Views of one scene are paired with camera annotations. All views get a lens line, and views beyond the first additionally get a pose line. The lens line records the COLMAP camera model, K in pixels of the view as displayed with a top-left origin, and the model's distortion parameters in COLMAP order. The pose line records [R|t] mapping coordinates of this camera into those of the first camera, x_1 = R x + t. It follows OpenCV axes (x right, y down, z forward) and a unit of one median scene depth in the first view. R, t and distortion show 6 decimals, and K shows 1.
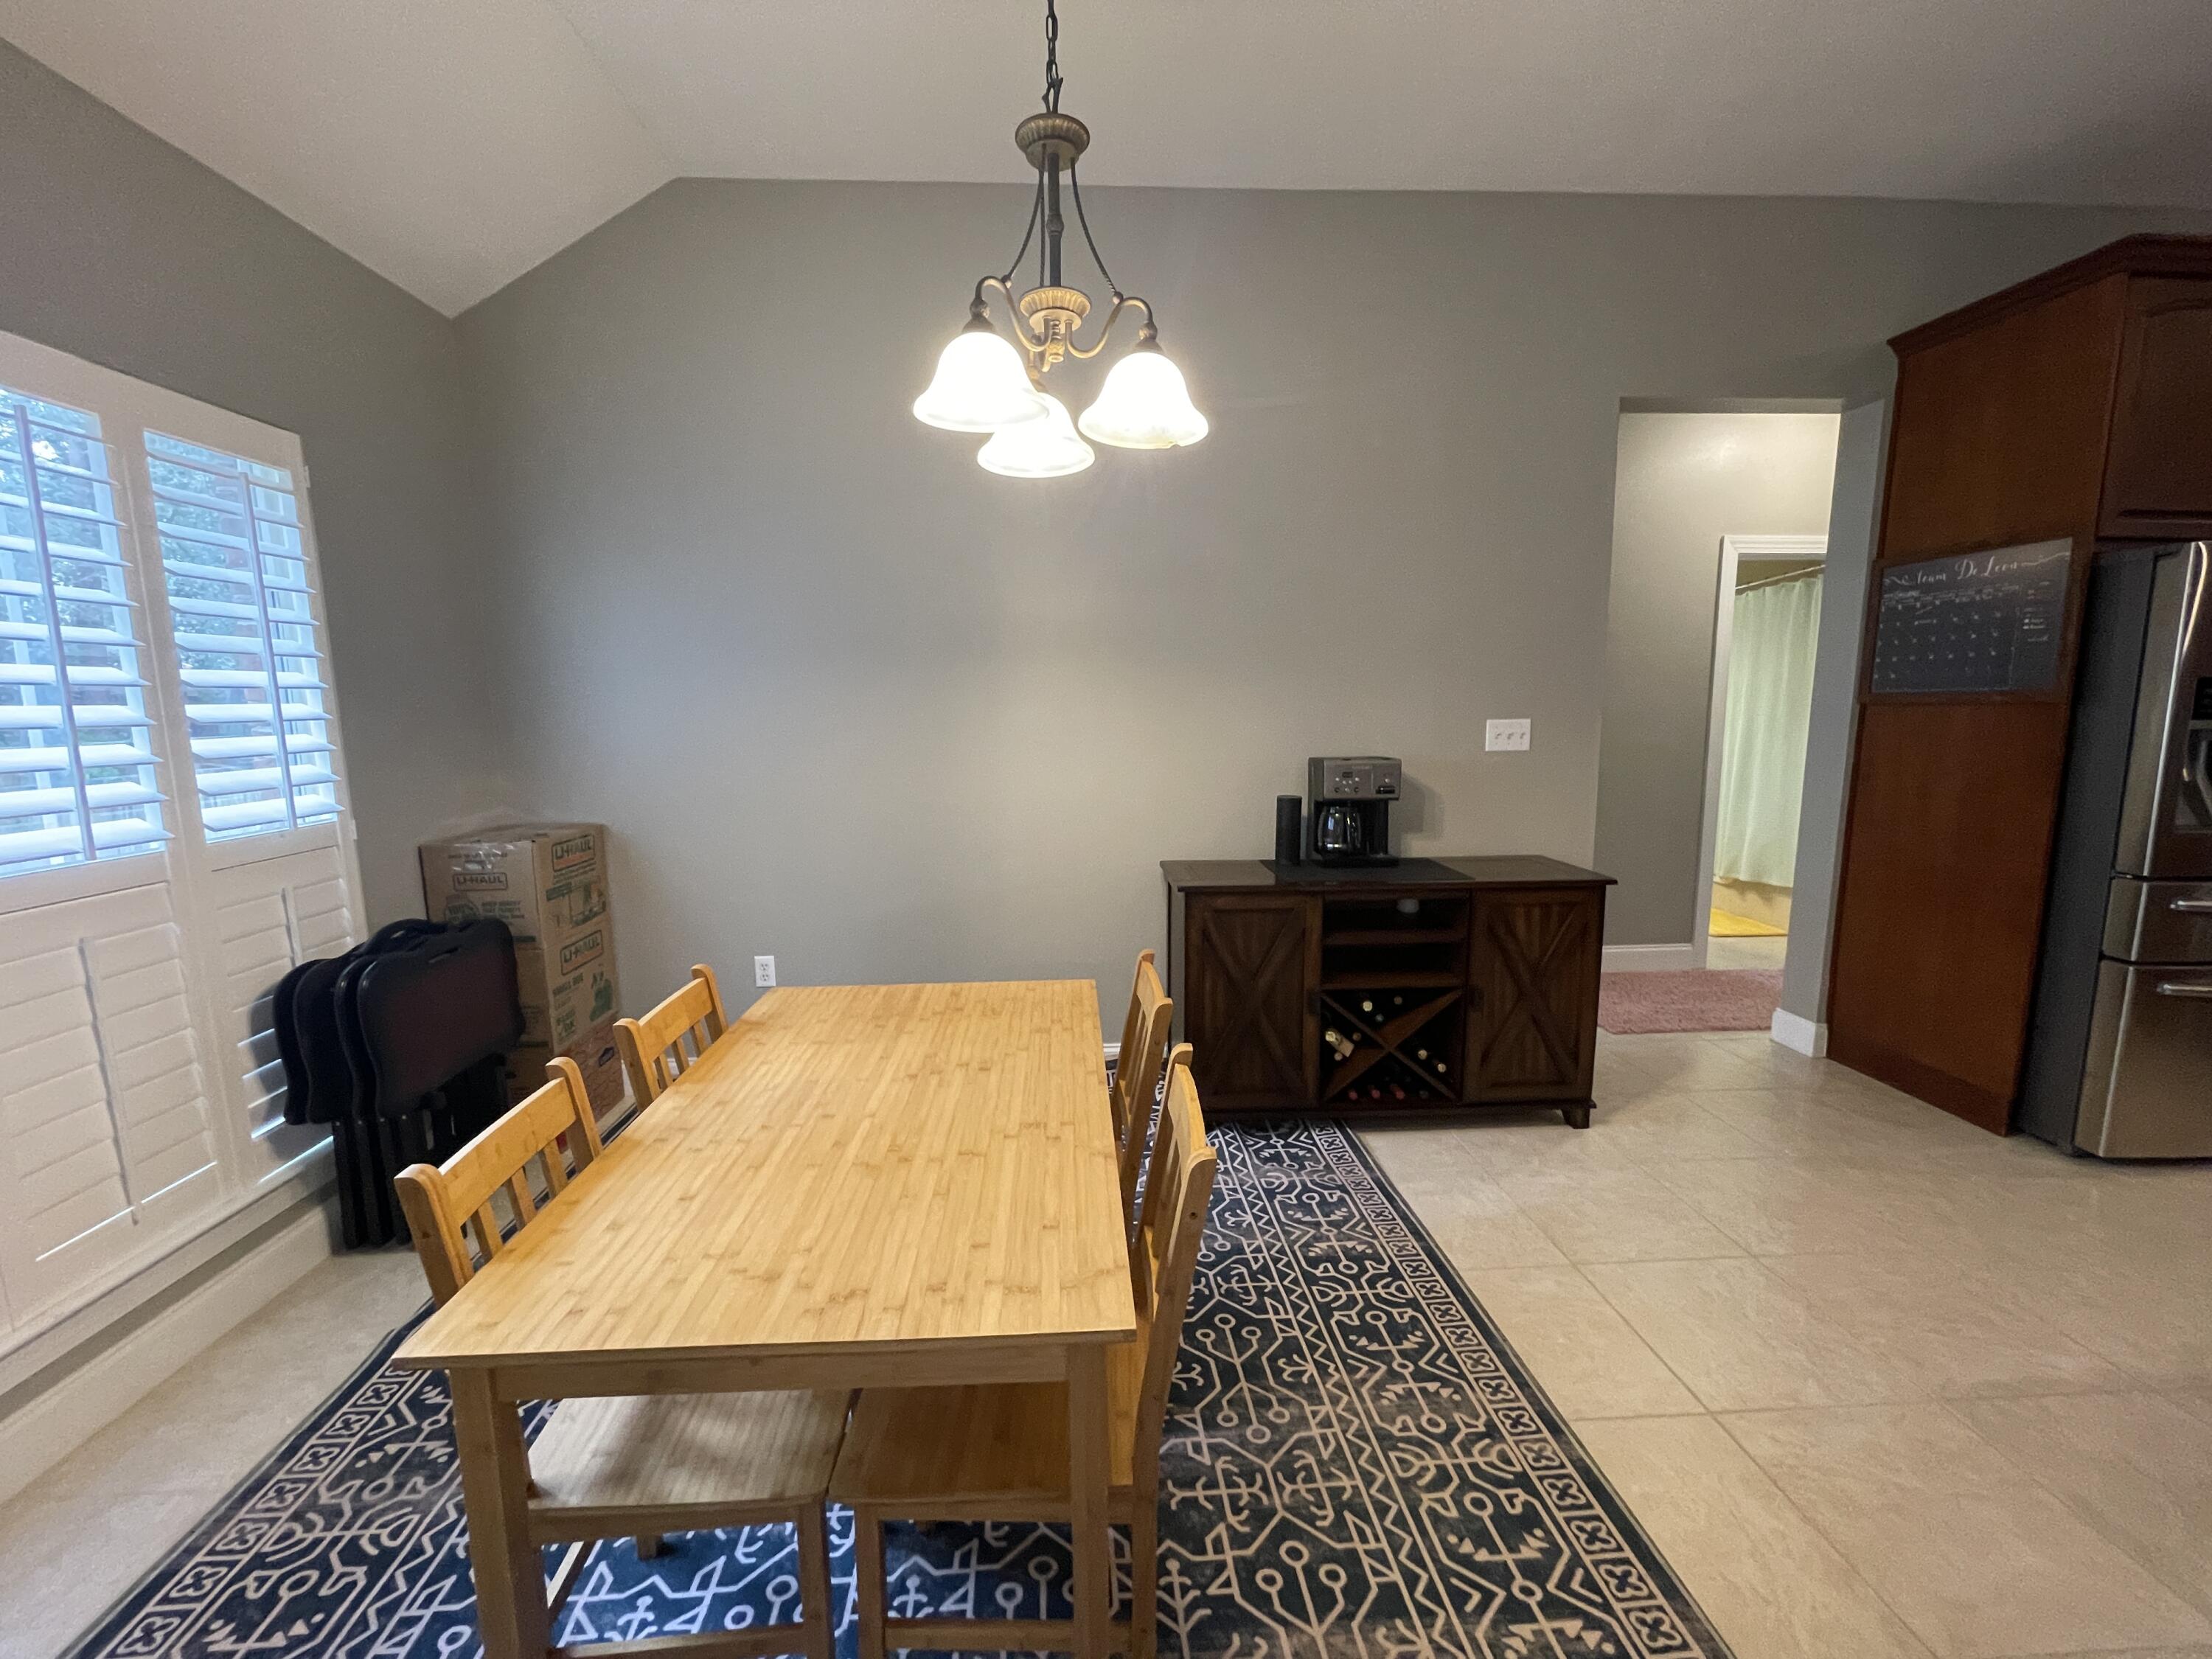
lens RADIAL K [[889.4, 0, 1098.8], [0, 889.4, 823.5], [0, 0, 1]] dist [-0.016405, 0.012149]
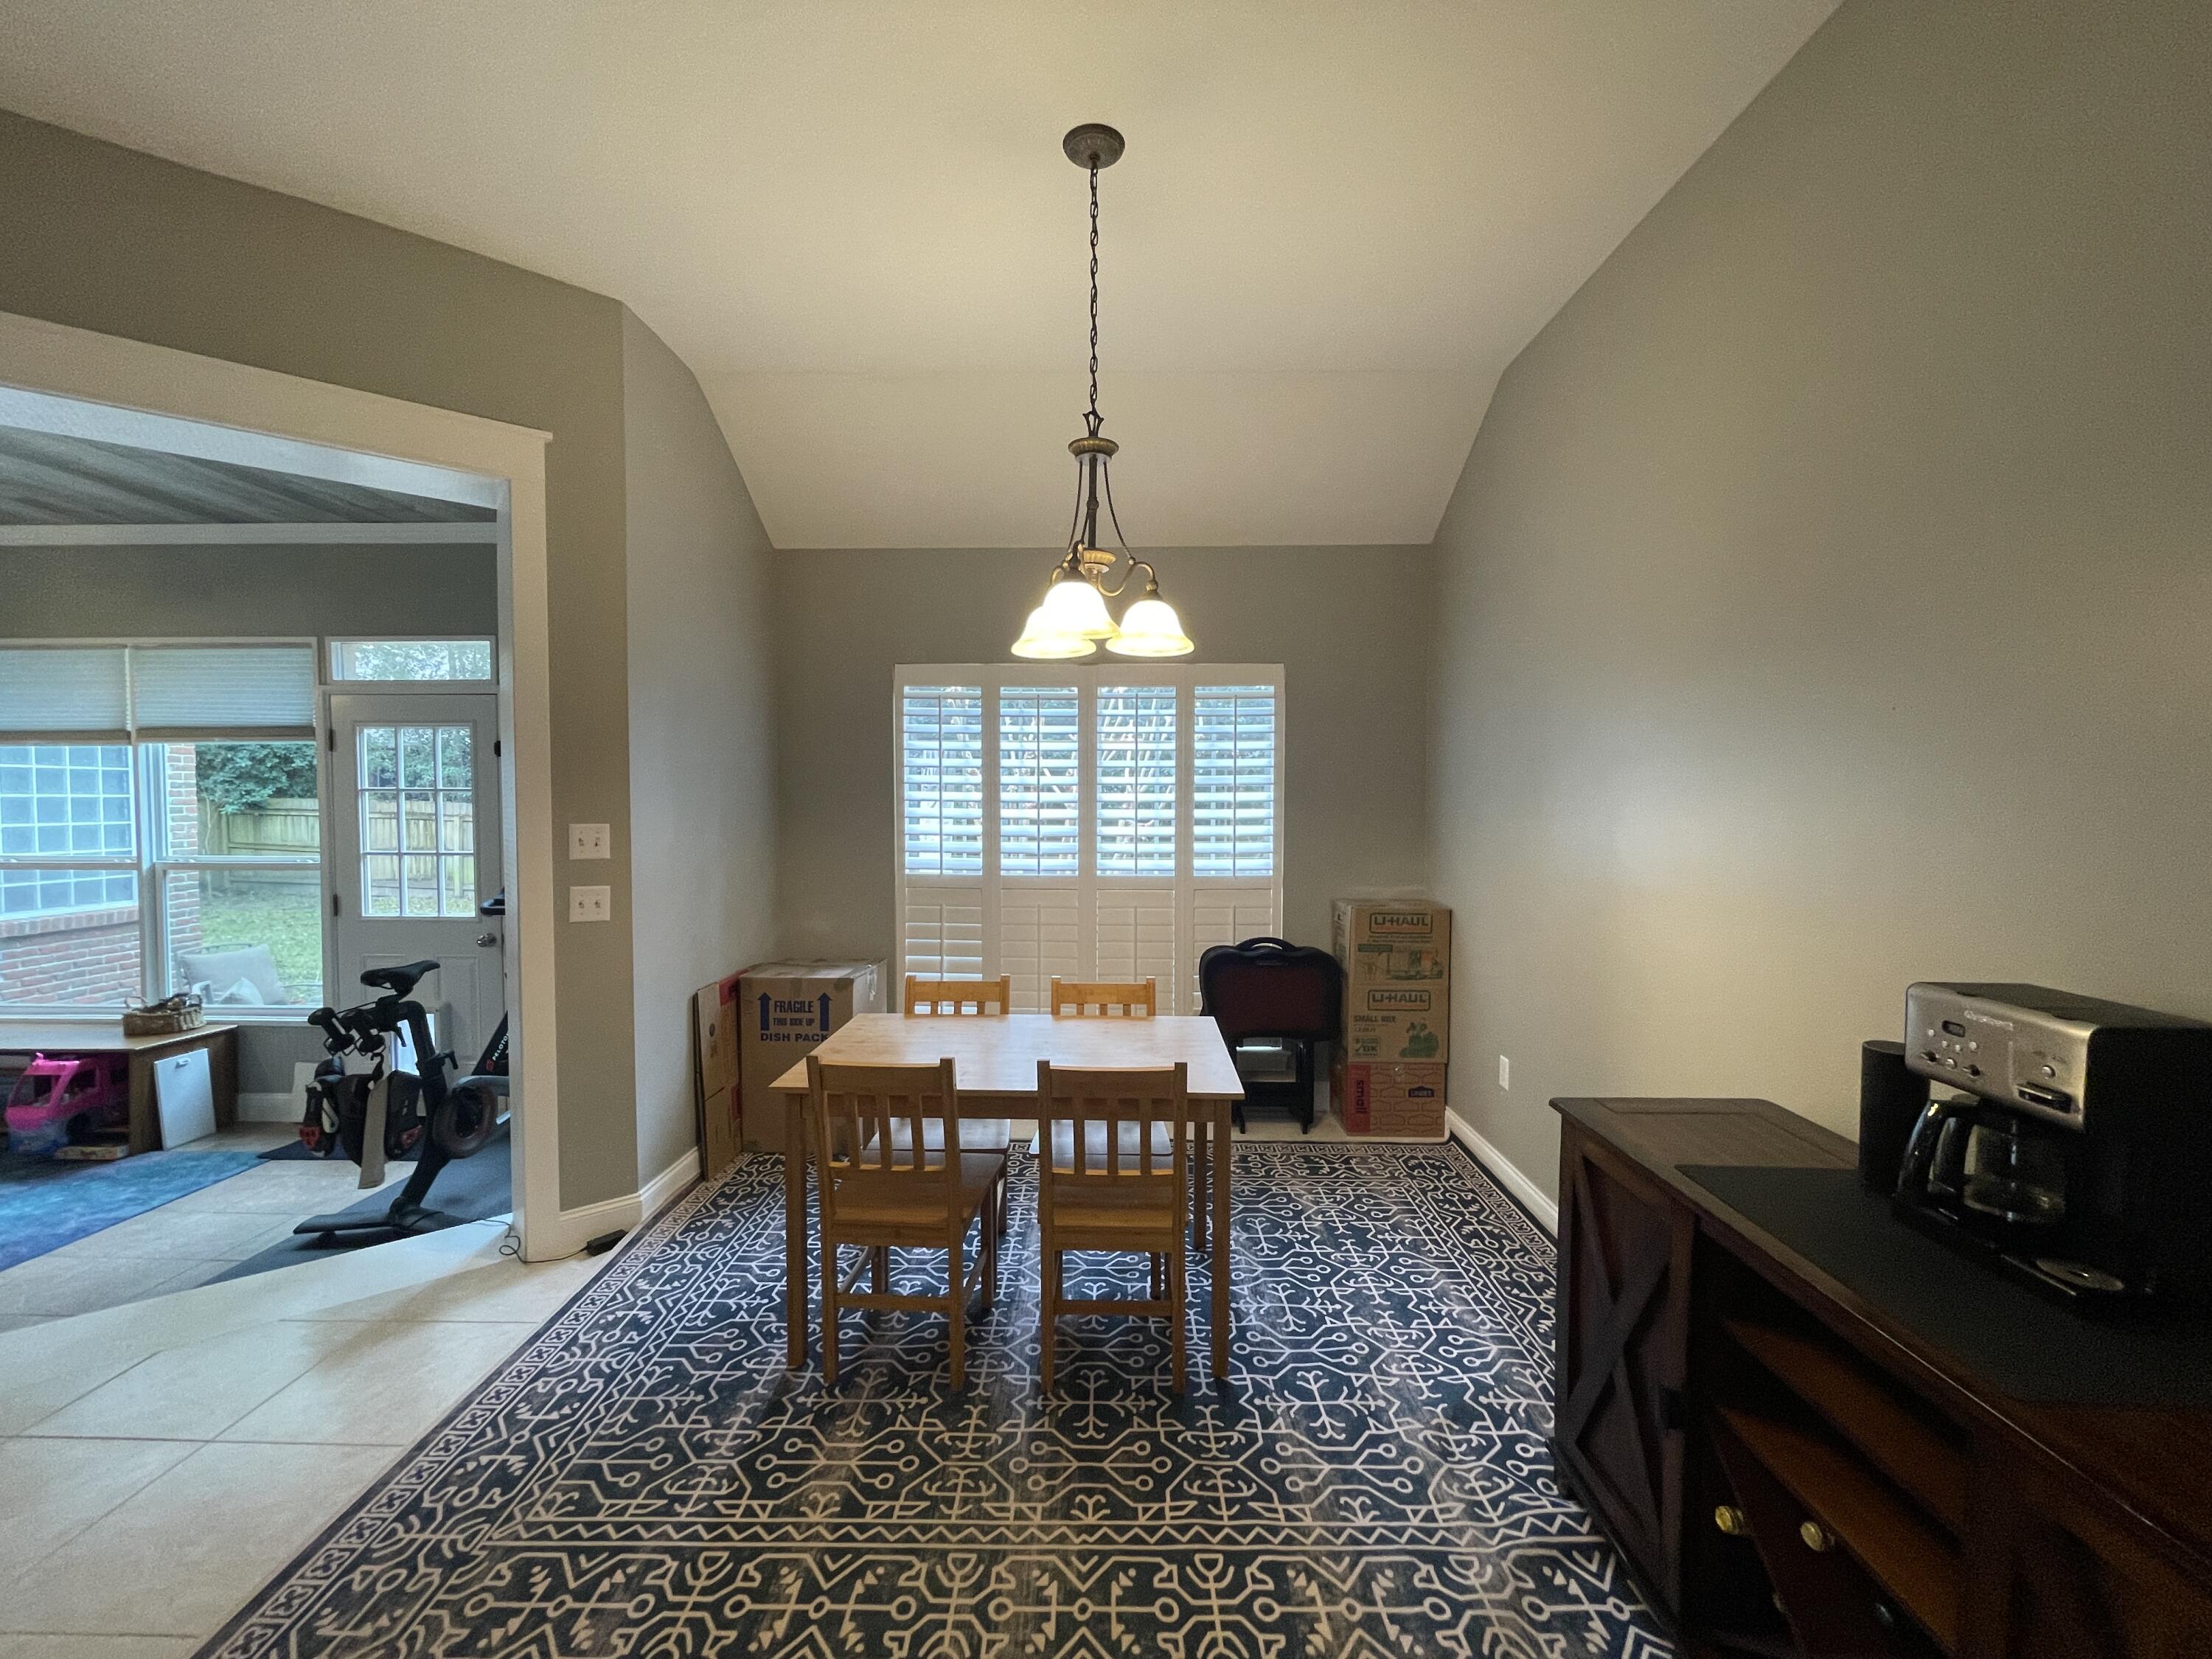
lens RADIAL K [[889.4, 0, 1098.8], [0, 889.4, 823.5], [0, 0, 1]] dist [-0.016405, 0.012149]
pose [[-0.070316, 0.039332, -0.996749, 1.051968], [-0.133908, 0.989806, 0.048505, -0.166429], [0.988496, 0.136883, -0.064332, 0.869515]]
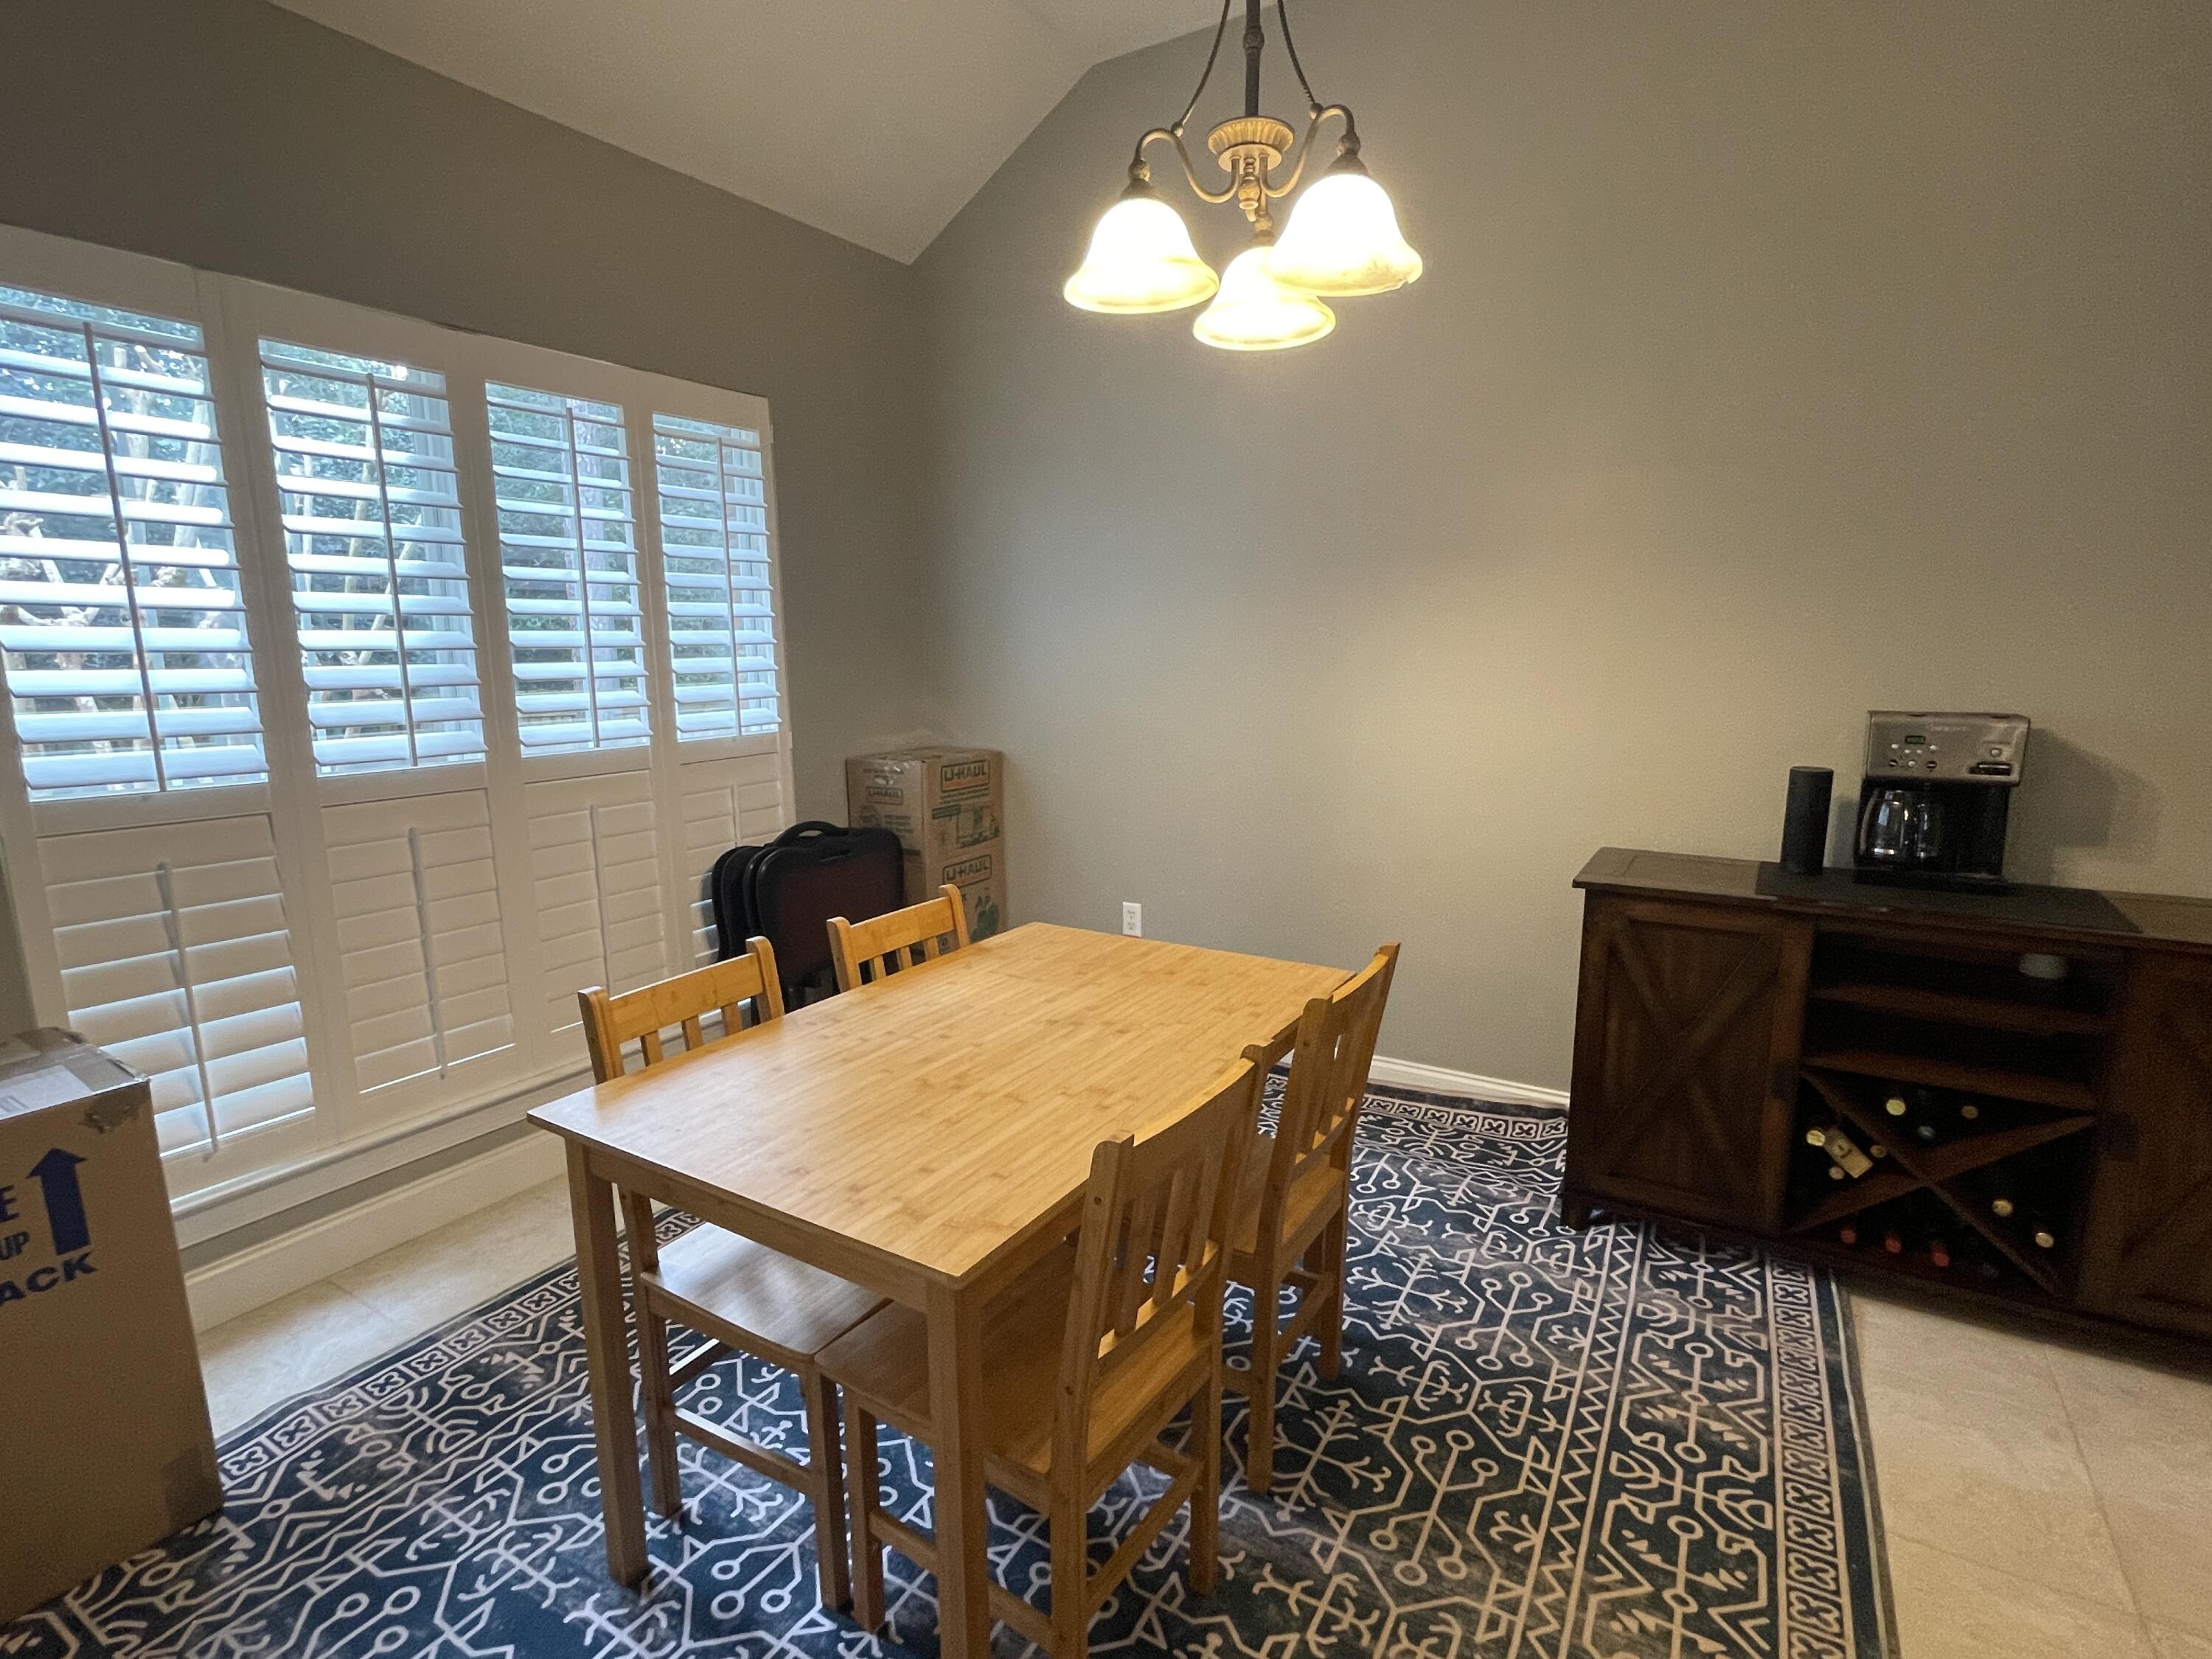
lens RADIAL K [[1093.4, 0, 1100.8], [0, 1093.4, 827.0], [0, 0, 1]] dist [0.003469, 0.000628]
pose [[0.824491, 0.097000, -0.557500, 0.350534], [-0.074704, 0.995234, 0.062680, 0.000641], [0.560923, -0.010031, 0.827807, 0.050423]]
